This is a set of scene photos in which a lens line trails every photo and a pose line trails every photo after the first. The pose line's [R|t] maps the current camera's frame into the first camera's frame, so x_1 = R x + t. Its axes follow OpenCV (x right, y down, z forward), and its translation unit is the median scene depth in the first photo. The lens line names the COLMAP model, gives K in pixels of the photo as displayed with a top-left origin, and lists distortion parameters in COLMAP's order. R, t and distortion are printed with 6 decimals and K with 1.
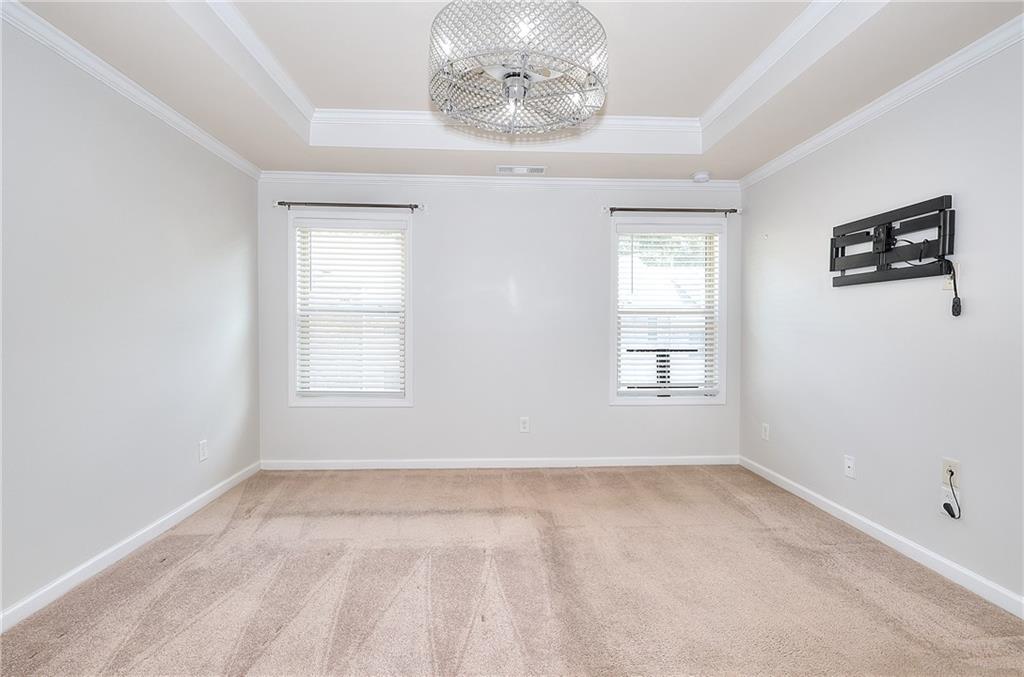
lens RADIAL K [[475.9, 0, 512.1], [0, 475.9, 333.8], [0, 0, 1]] dist [-0.011447, 0.001766]
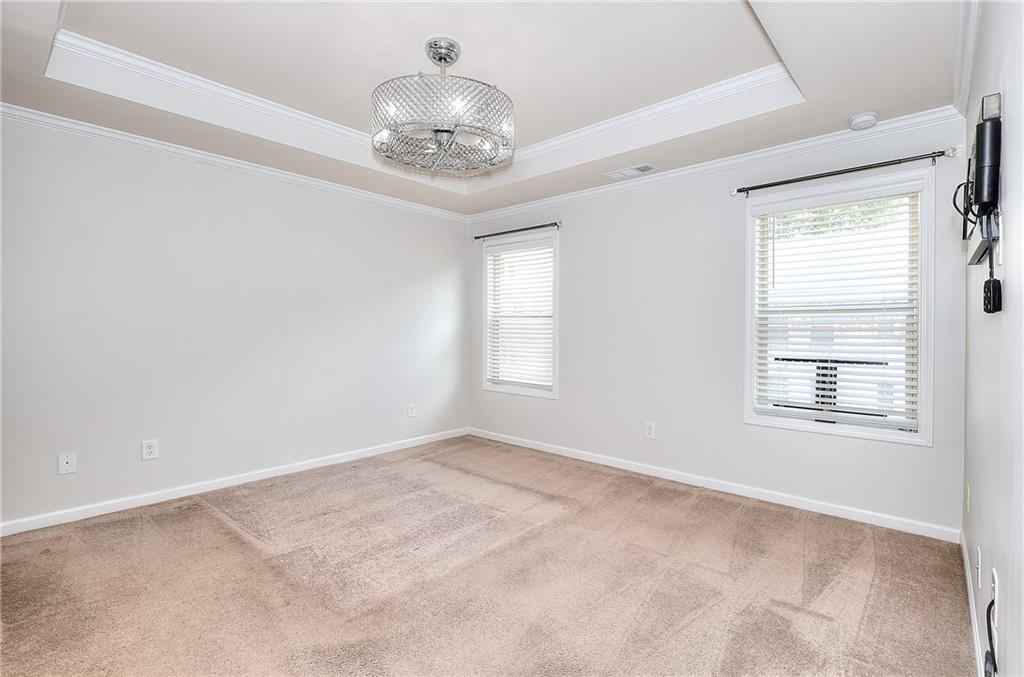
lens RADIAL K [[475.9, 0, 508.0], [0, 475.9, 334.2], [0, 0, 1]] dist [-0.011447, 0.001766]
pose [[0.700064, 0.008157, -0.714034, 0.524345], [-0.010336, 0.999946, 0.001289, -0.003675], [0.714006, 0.006478, 0.700110, 0.119049]]
